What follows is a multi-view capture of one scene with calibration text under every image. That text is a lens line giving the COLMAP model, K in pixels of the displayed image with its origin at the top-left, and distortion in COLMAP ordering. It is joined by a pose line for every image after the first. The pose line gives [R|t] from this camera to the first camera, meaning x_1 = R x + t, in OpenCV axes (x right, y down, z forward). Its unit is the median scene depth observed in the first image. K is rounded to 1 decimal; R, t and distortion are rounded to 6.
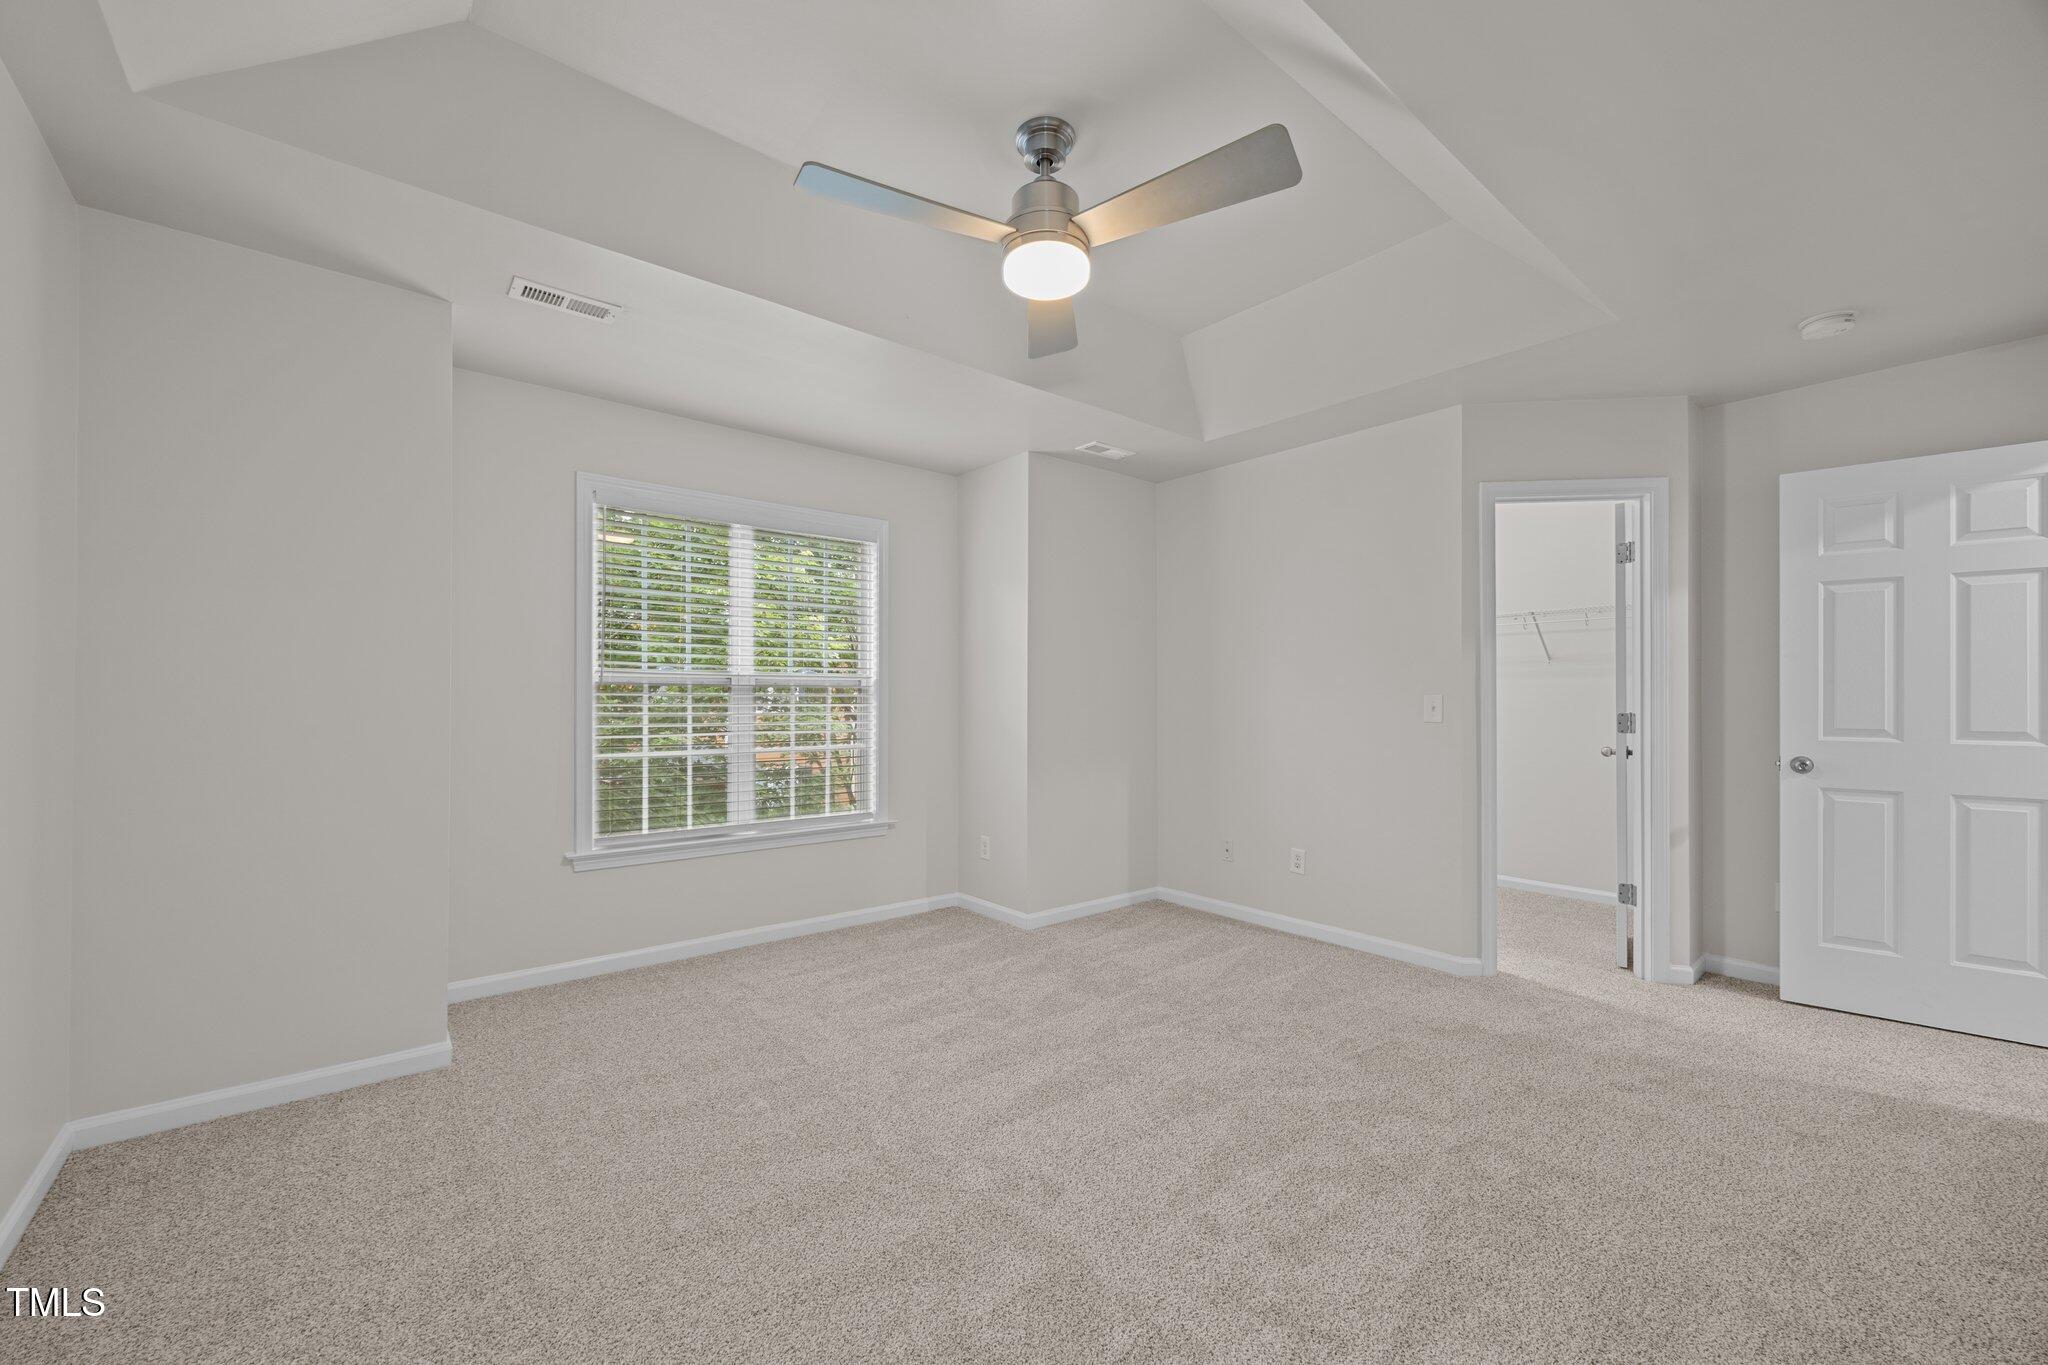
lens RADIAL K [[810.0, 0, 981.7], [0, 810.0, 699.1], [0, 0, 1]] dist [0.000660, -0.000001]
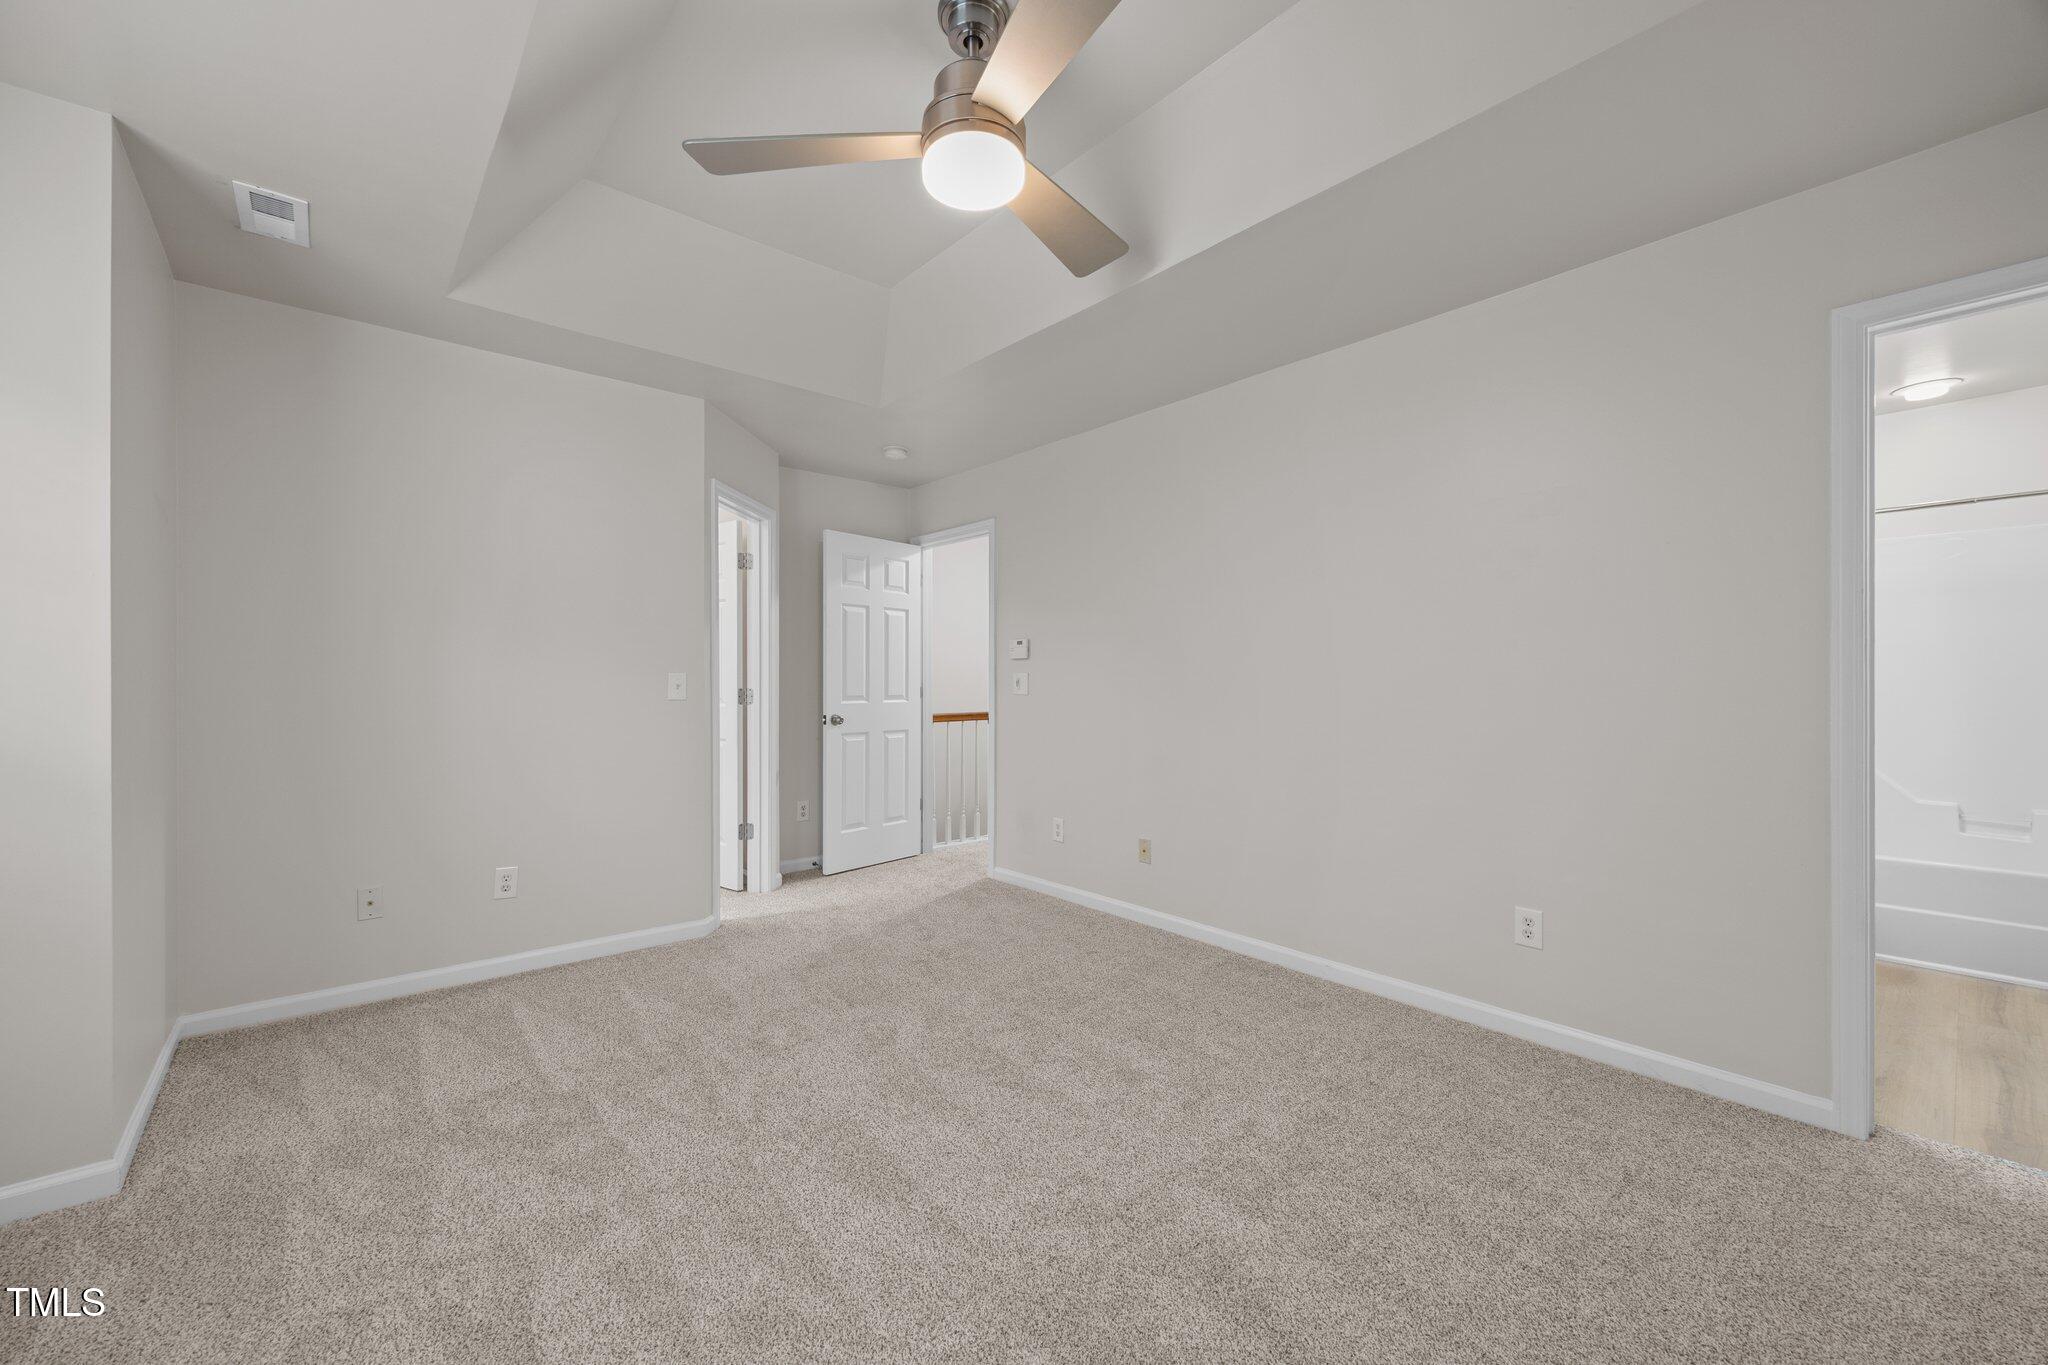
lens RADIAL K [[810.0, 0, 1020.6], [0, 810.0, 679.8], [0, 0, 1]] dist [0.000660, -0.000001]
pose [[-0.041402, 0.001535, 0.999141, -0.533885], [0.002452, 0.999996, -0.001435, 0.007005], [-0.999140, 0.002391, -0.041405, 0.681795]]
